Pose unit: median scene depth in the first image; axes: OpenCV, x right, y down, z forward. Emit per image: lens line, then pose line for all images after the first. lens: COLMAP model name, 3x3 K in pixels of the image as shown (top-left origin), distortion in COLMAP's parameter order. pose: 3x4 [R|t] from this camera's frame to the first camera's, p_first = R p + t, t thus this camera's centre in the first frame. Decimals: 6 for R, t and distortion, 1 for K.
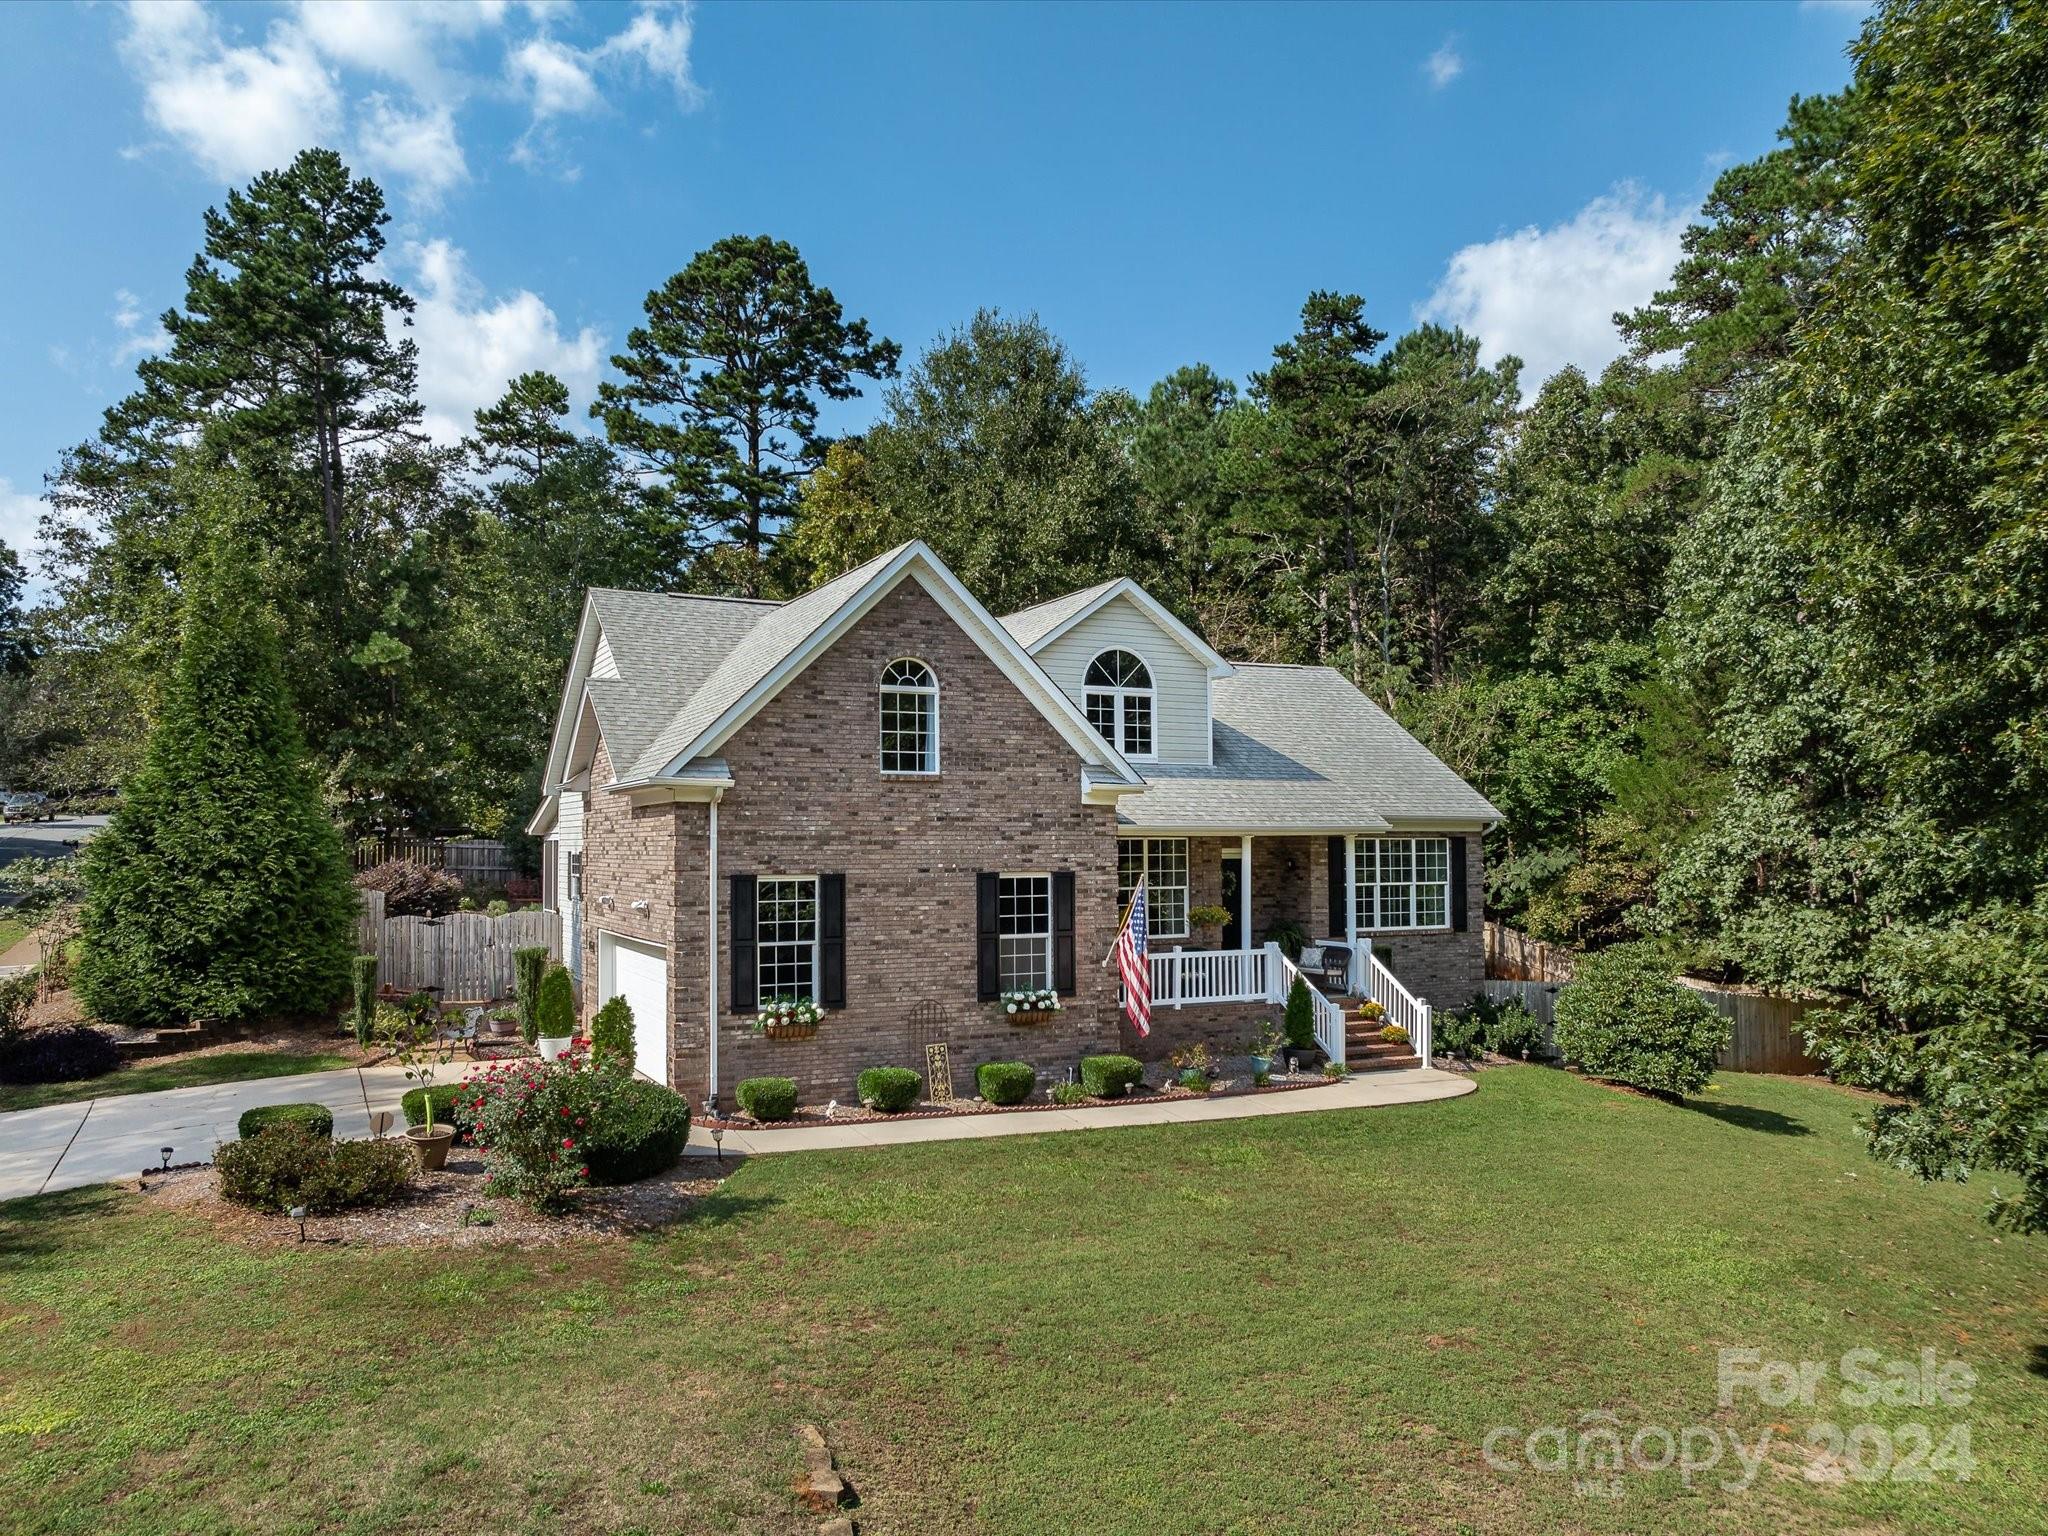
lens RADIAL K [[1649.9, 0, 1015.0], [0, 1649.9, 770.0], [0, 0, 1]] dist [-0.038868, 0.012975]
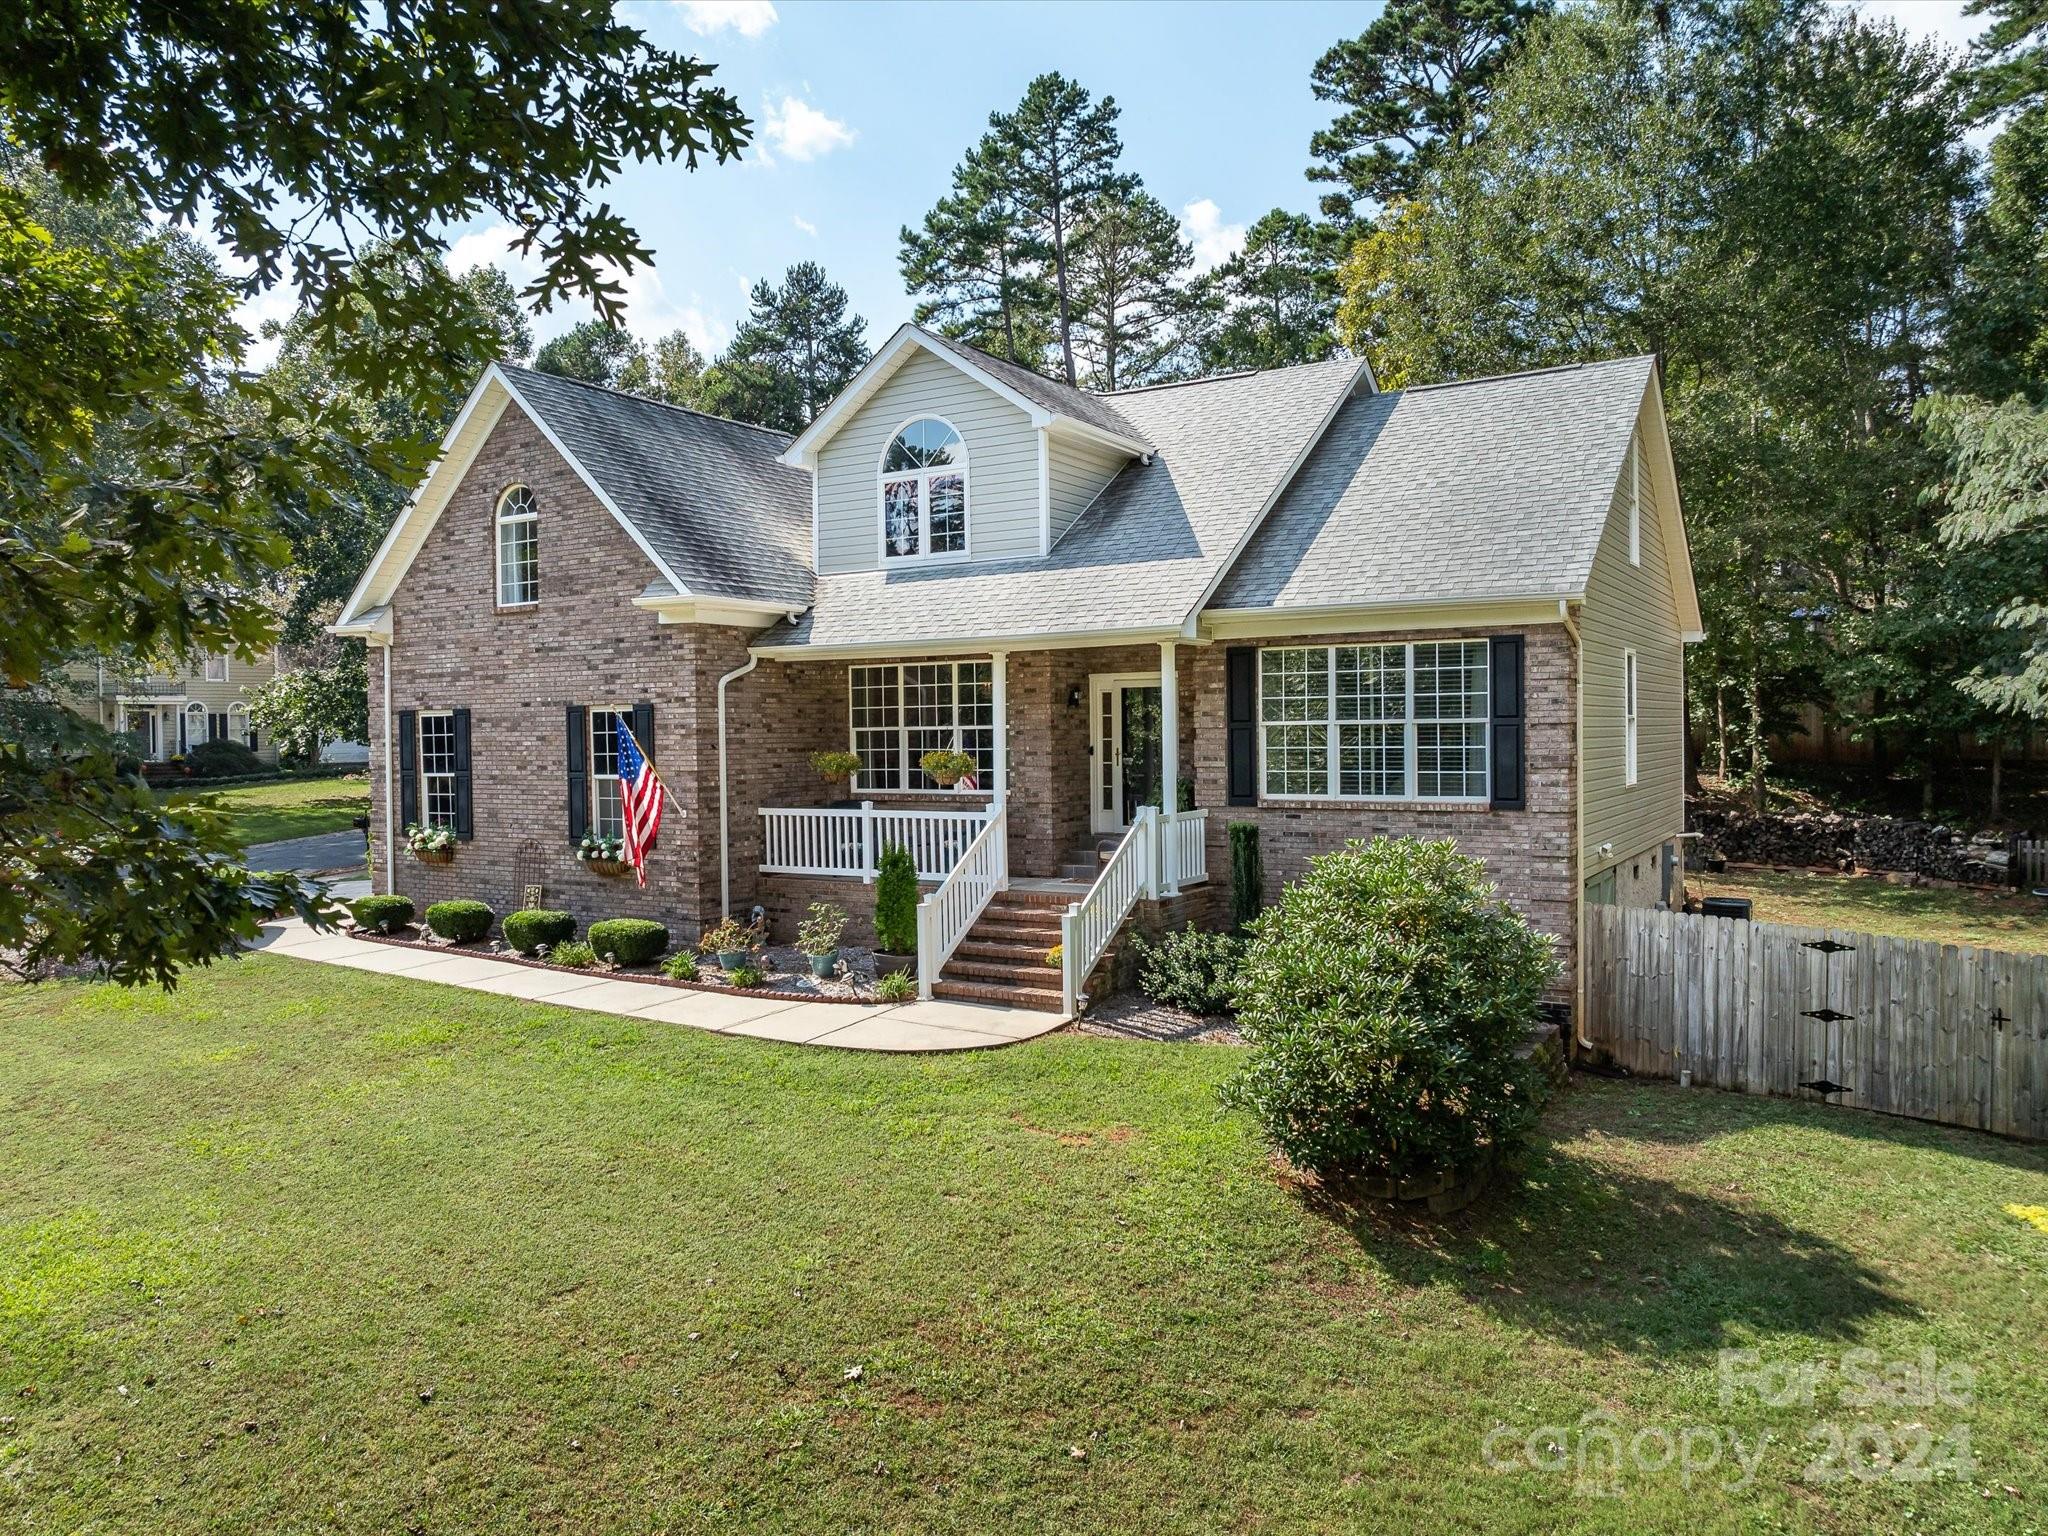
lens RADIAL K [[1509.4, 0, 894.9], [0, 1509.4, 749.3], [0, 0, 1]] dist [-0.038937, 0.014090]
pose [[0.449289, 0.008195, -0.893349, 0.670462], [0.050415, 0.998132, 0.034511, 0.054737], [0.891963, -0.060544, 0.448037, 0.645029]]
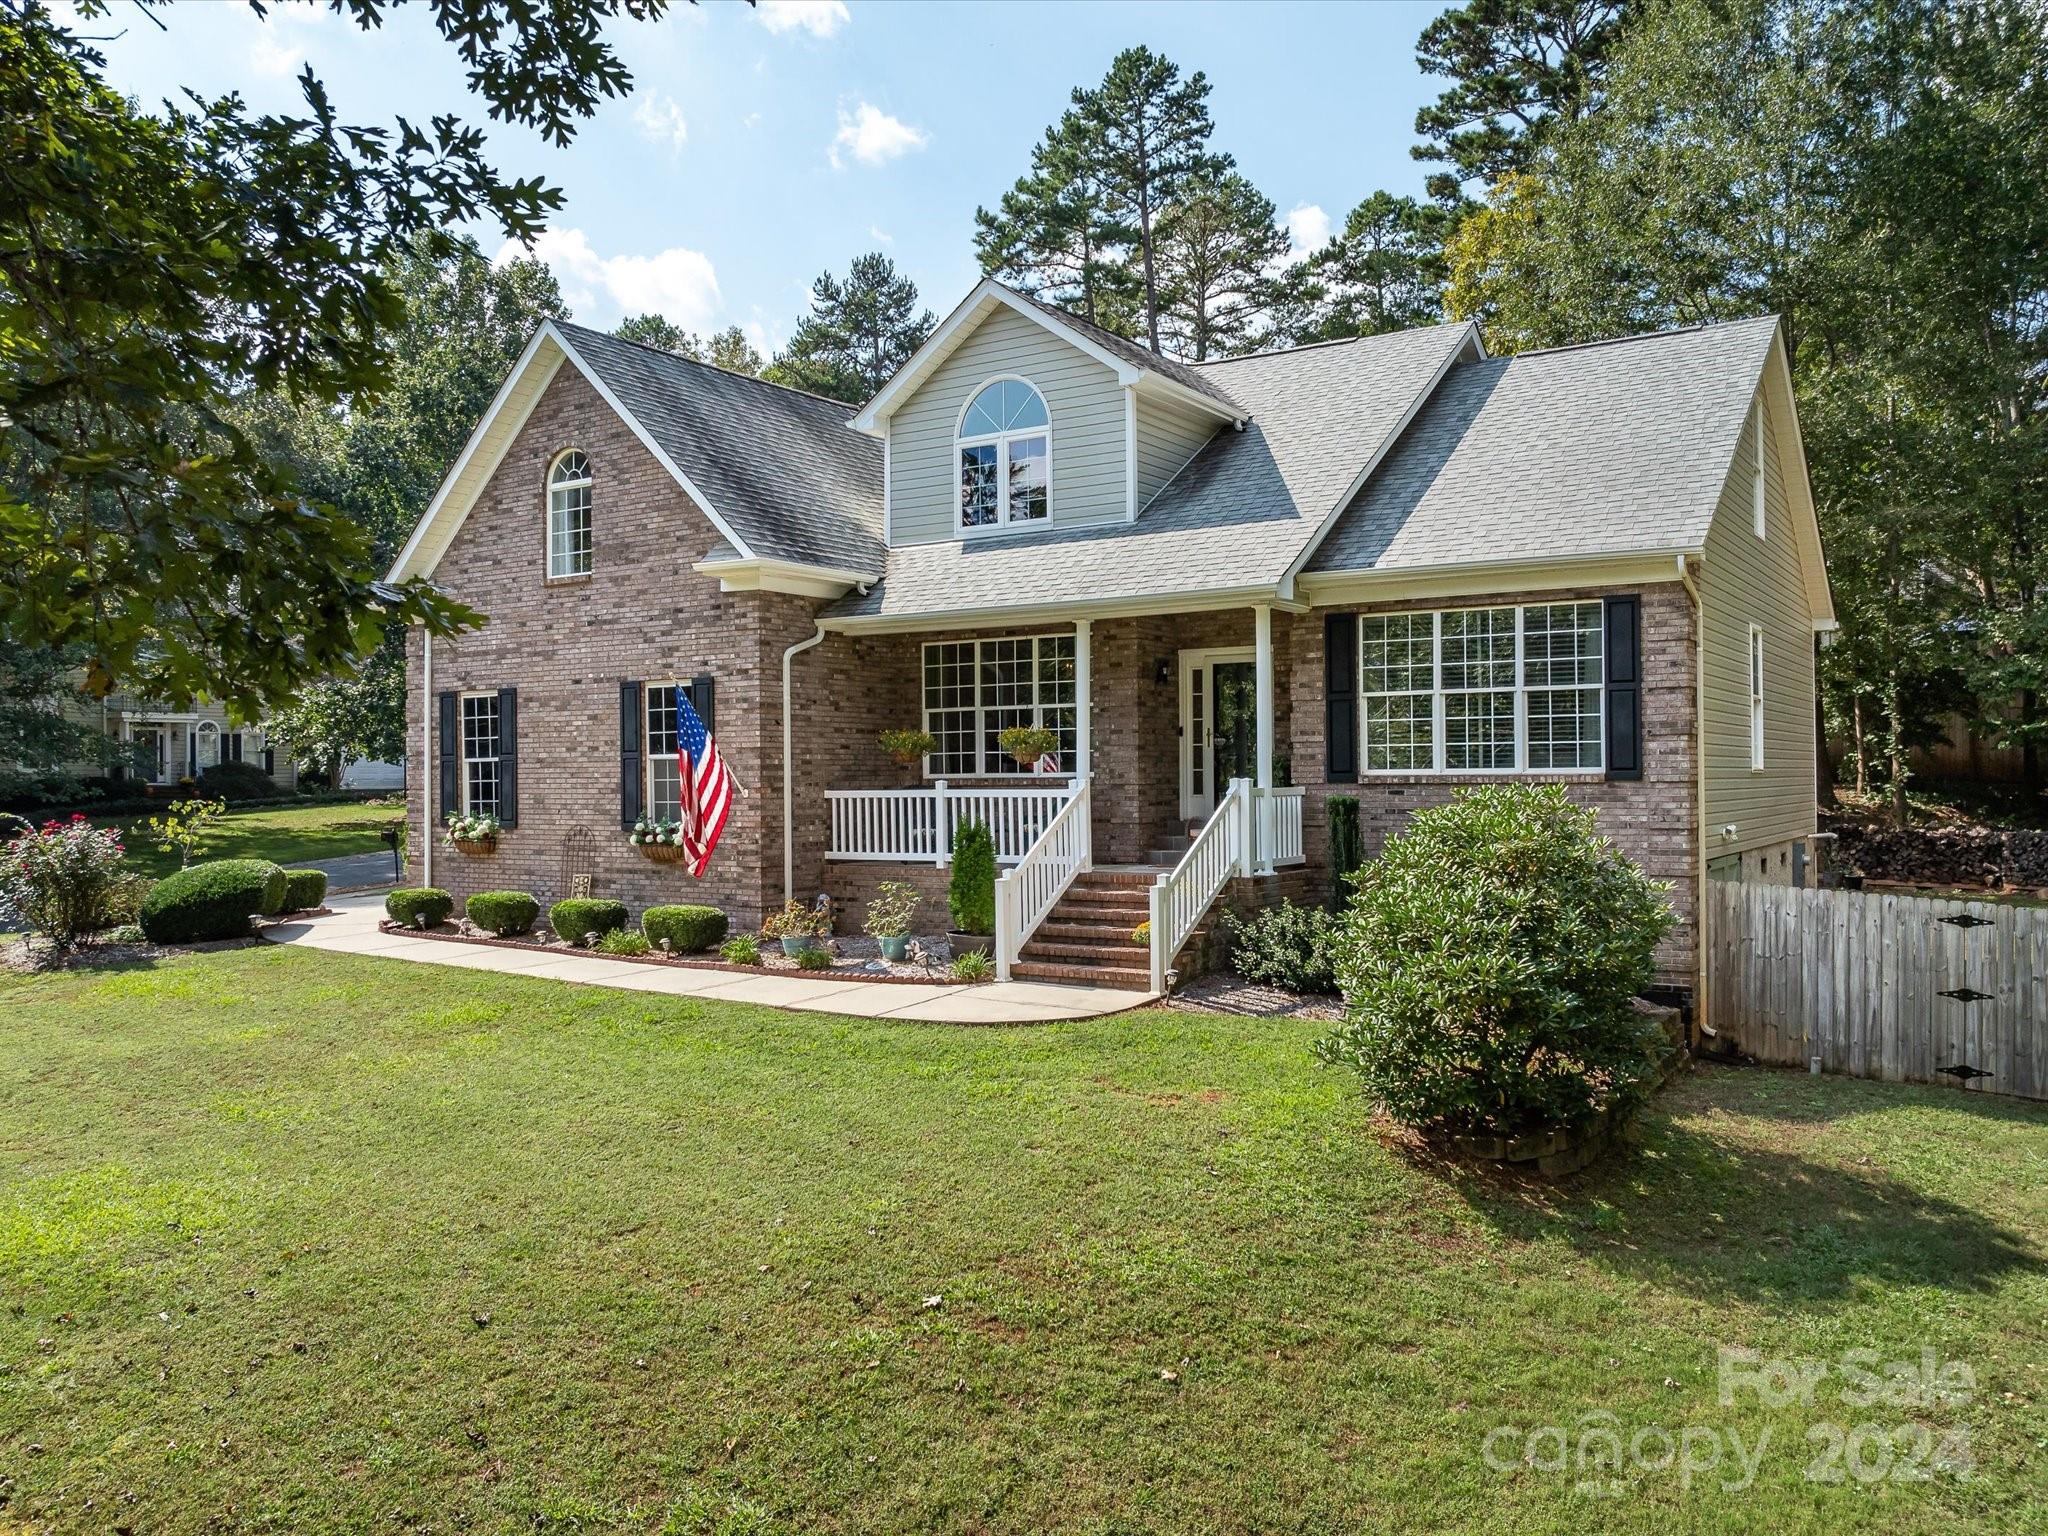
lens RADIAL K [[1649.9, 0, 956.6], [0, 1649.9, 751.5], [0, 0, 1]] dist [-0.038868, 0.012975]
pose [[0.446444, -0.014518, -0.894694, 0.683067], [0.042765, 0.999072, 0.005128, 0.083750], [0.893789, -0.040551, 0.446650, 0.633129]]
